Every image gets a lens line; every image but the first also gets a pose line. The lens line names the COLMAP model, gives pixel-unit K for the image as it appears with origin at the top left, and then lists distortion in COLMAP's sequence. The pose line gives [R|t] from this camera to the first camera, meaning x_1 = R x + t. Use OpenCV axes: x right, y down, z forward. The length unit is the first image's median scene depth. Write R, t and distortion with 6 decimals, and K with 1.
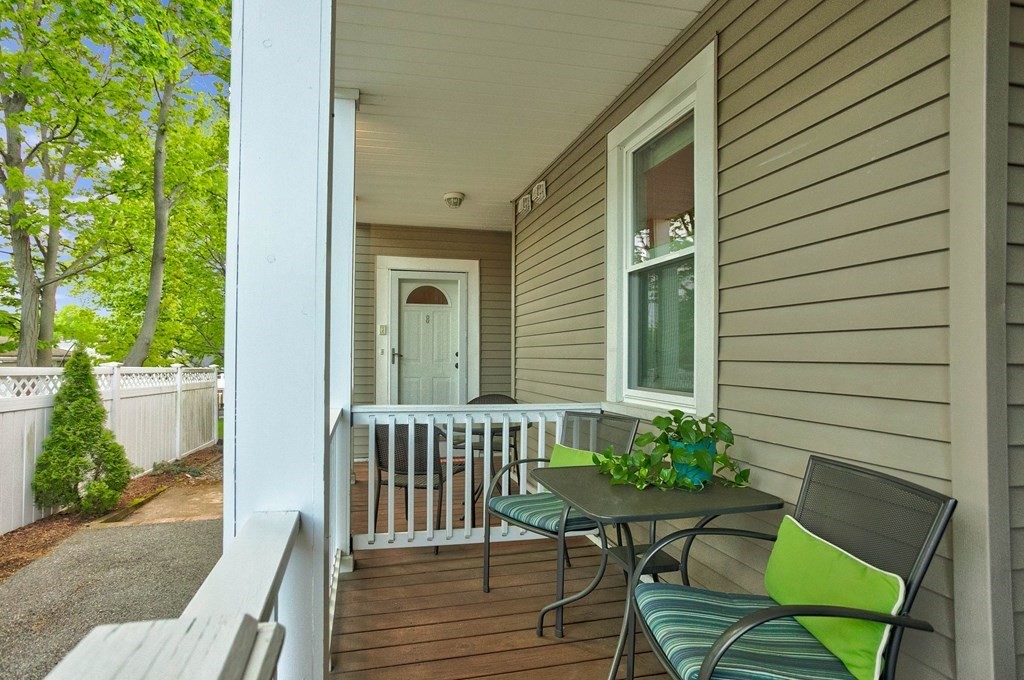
lens RADIAL K [[510.5, 0, 483.3], [0, 510.5, 352.7], [0, 0, 1]] dist [-0.029990, -0.000025]
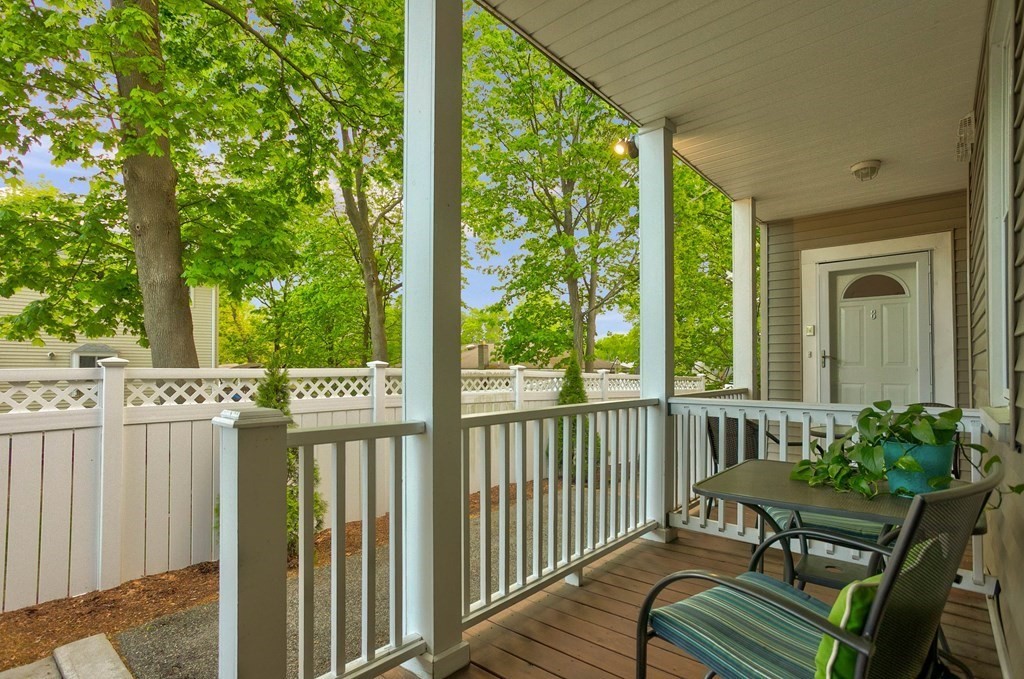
lens RADIAL K [[519.5, 0, 507.5], [0, 519.5, 358.9], [0, 0, 1]] dist [-0.001071, -0.000129]
pose [[0.596020, -0.019985, -0.802721, 0.275439], [0.007334, 0.999784, -0.019446, 0.024392], [0.802936, 0.005703, 0.596037, 0.014389]]
